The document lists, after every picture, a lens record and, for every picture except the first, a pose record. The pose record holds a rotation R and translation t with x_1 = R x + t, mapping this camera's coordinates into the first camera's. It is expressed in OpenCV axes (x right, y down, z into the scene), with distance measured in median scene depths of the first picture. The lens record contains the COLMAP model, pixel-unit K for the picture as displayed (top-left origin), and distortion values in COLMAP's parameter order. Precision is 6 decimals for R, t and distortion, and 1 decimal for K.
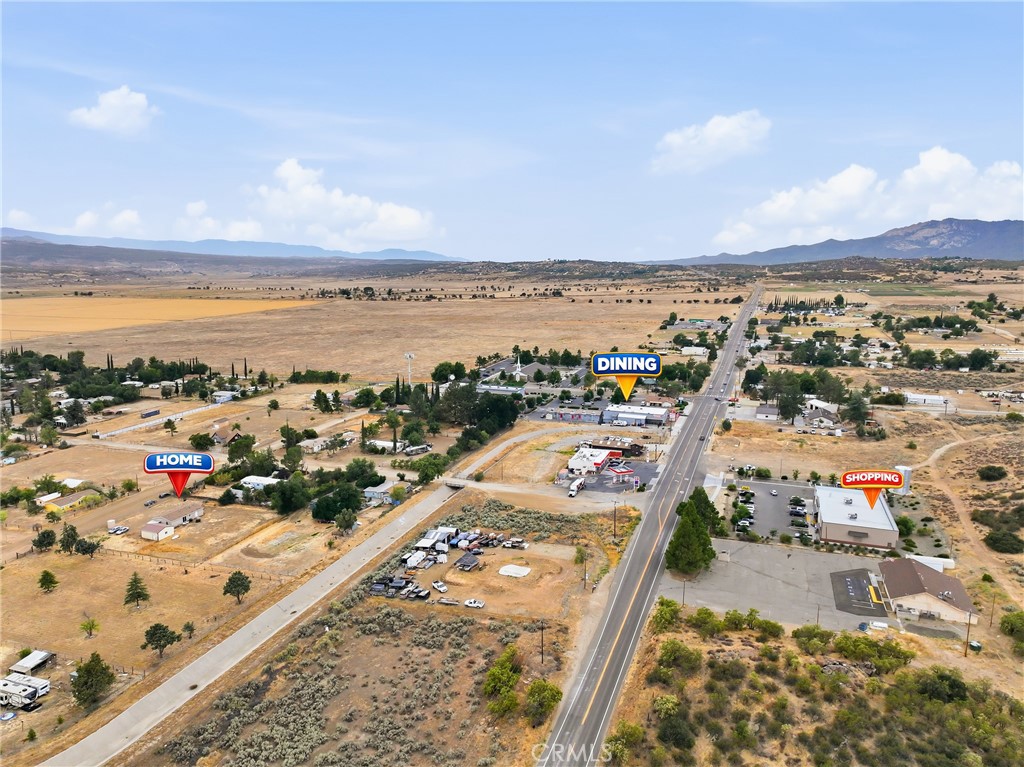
lens RADIAL K [[716.7, 0, 509.6], [0, 716.7, 381.0], [0, 0, 1]] dist [0.023167, 0.000616]
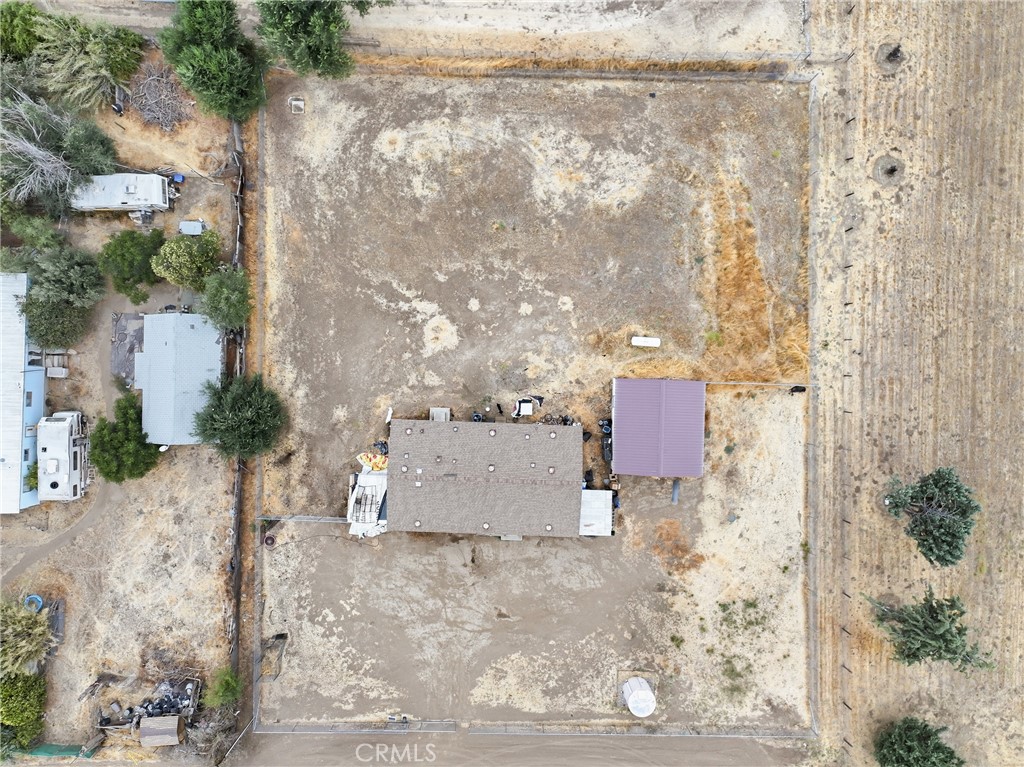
lens RADIAL K [[716.7, 0, 509.6], [0, 716.7, 381.0], [0, 0, 1]] dist [0.023167, 0.000616]
pose [[-0.328864, -0.944319, 0.010524, -0.438158], [0.160062, -0.044753, 0.986092, -0.029731], [-0.930714, 0.325975, 0.165867, 0.952614]]
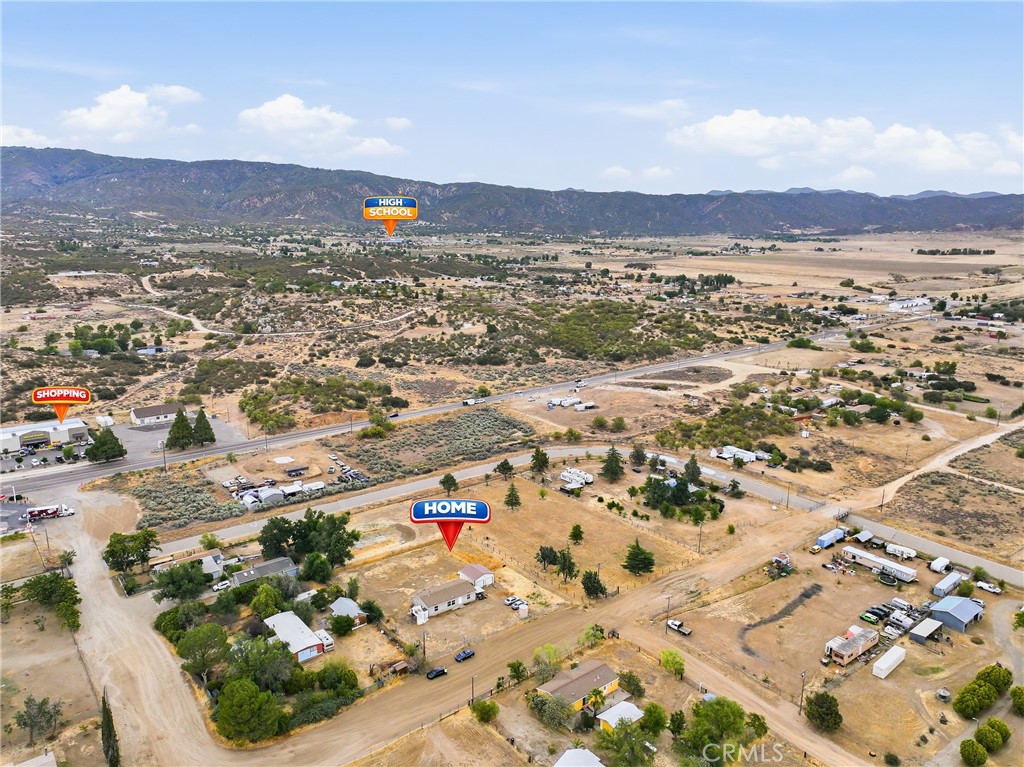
lens RADIAL K [[716.7, 0, 509.6], [0, 716.7, 381.0], [0, 0, 1]] dist [0.023167, 0.000616]
pose [[-0.853167, -0.107150, 0.510514, -0.873659], [0.092688, 0.931963, 0.350504, -0.273380], [-0.513337, 0.346357, -0.785189, 1.477434]]
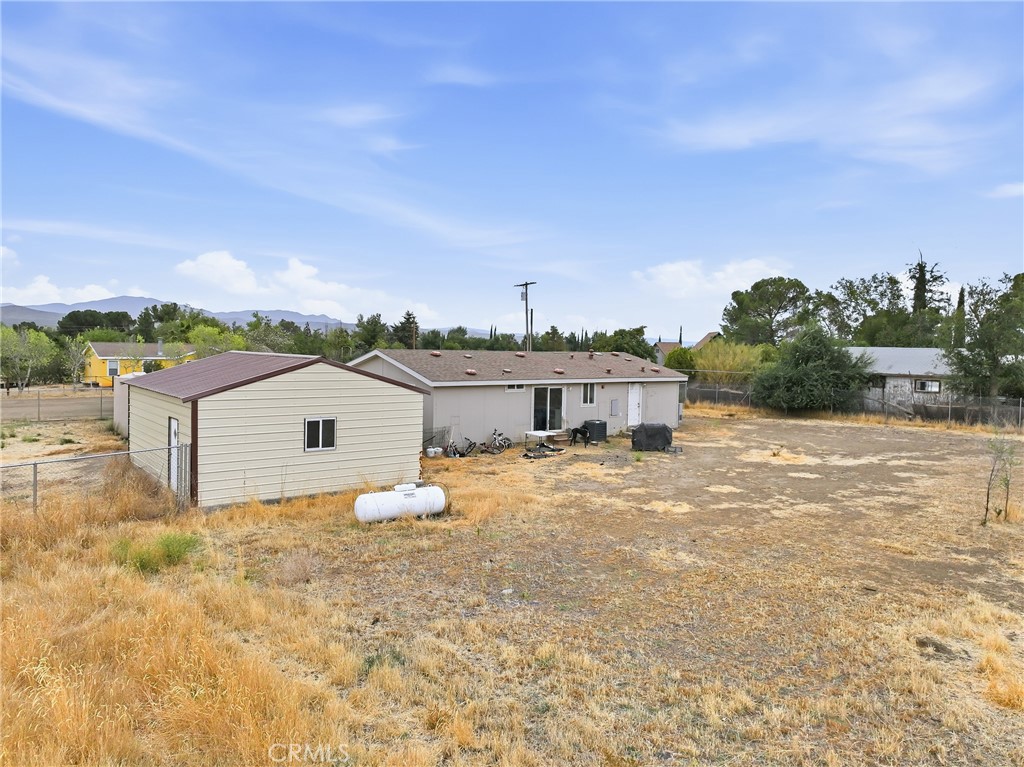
lens RADIAL K [[724.9, 0, 507.4], [0, 724.9, 368.4], [0, 0, 1]] dist [0.025448, -0.003063]
pose [[0.860899, 0.028764, -0.507962, -0.393942], [-0.105863, 0.986676, -0.123547, 0.199756], [0.497640, 0.160136, 0.852473, 0.888974]]
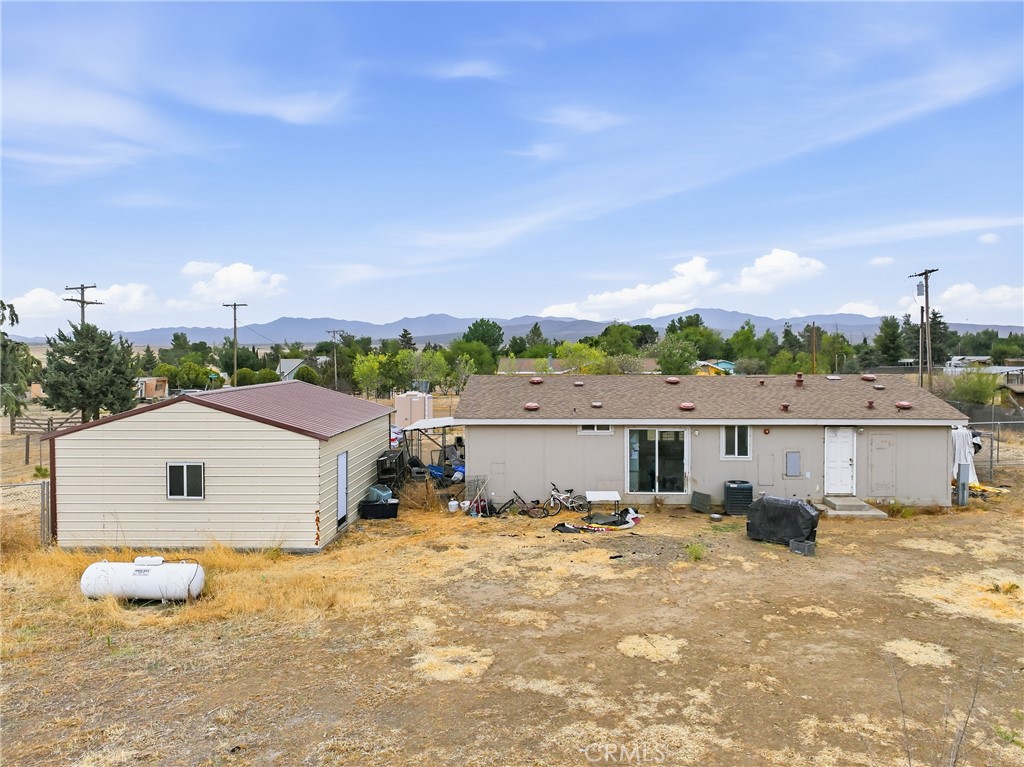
lens RADIAL K [[731.8, 0, 538.5], [0, 731.8, 384.7], [0, 0, 1]] dist [0.019185, -0.000362]
pose [[0.334370, 0.044753, -0.941379, -0.373615], [-0.164416, 0.986324, -0.011509, 0.185378], [0.927989, 0.158626, 0.337155, 0.952844]]
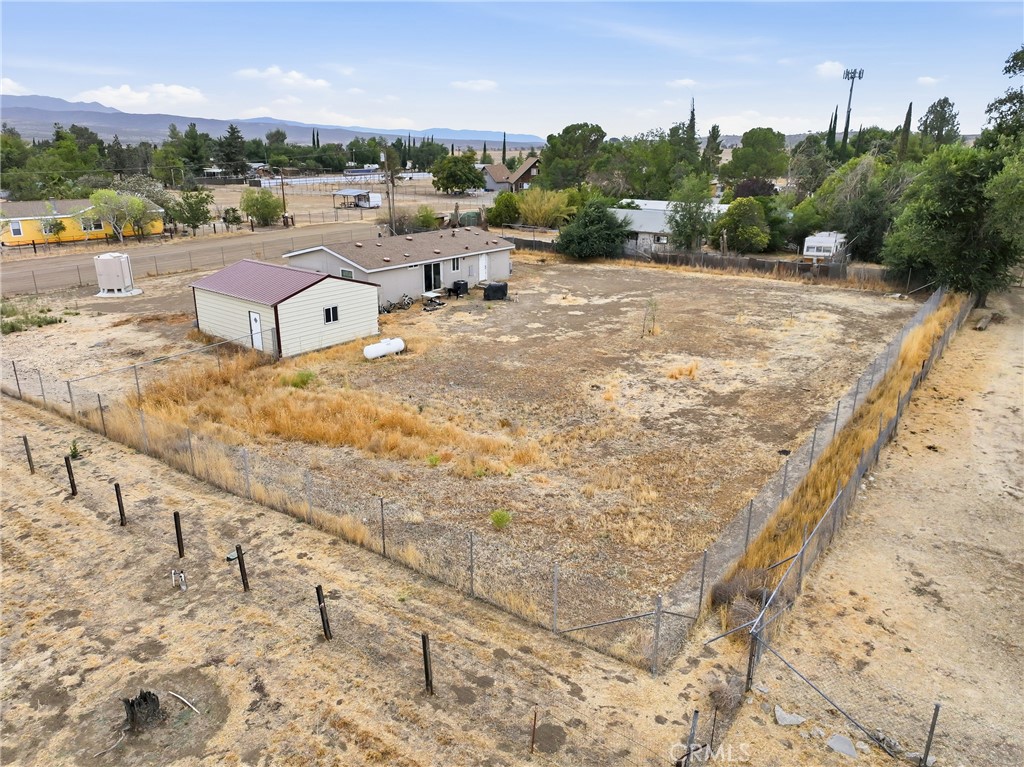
lens RADIAL K [[716.7, 0, 509.6], [0, 716.7, 381.0], [0, 0, 1]] dist [0.023167, 0.000616]
pose [[0.957857, 0.095558, -0.270886, -0.374186], [-0.056586, 0.987337, 0.148203, 0.188711], [0.281617, -0.126629, 0.951134, 0.814623]]
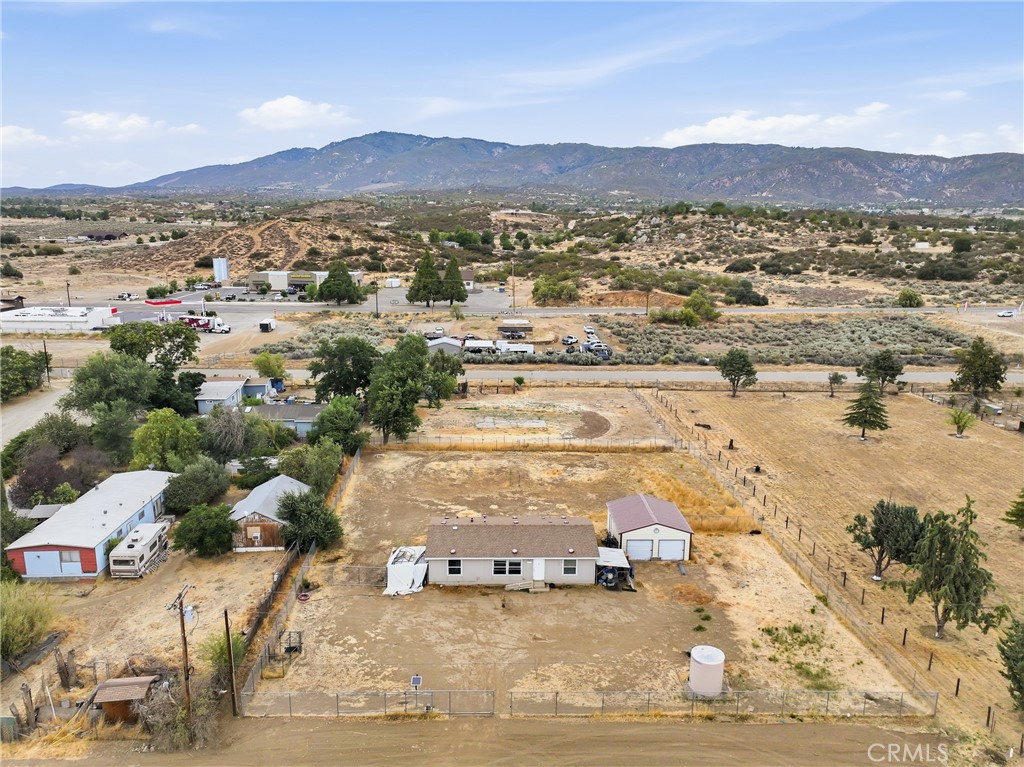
lens RADIAL K [[716.7, 0, 509.6], [0, 716.7, 381.0], [0, 0, 1]] dist [0.023167, 0.000616]
pose [[-0.386237, -0.204989, 0.899333, -0.680303], [0.152387, 0.947415, 0.281394, 0.059168], [-0.909725, 0.245732, -0.334689, 1.078308]]
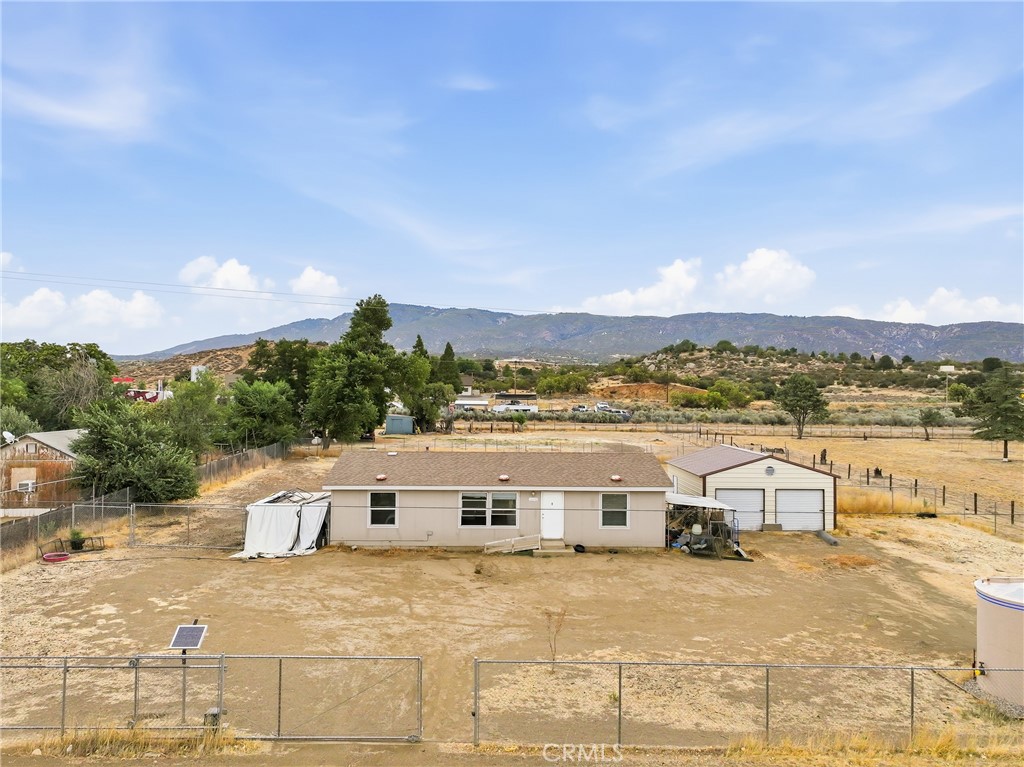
lens RADIAL K [[716.7, 0, 509.6], [0, 716.7, 381.0], [0, 0, 1]] dist [0.023167, 0.000616]
pose [[-0.380891, 0.005583, 0.924603, -0.588149], [0.153962, 0.986404, 0.057469, 0.158864], [-0.911711, 0.164243, -0.376572, 1.052106]]
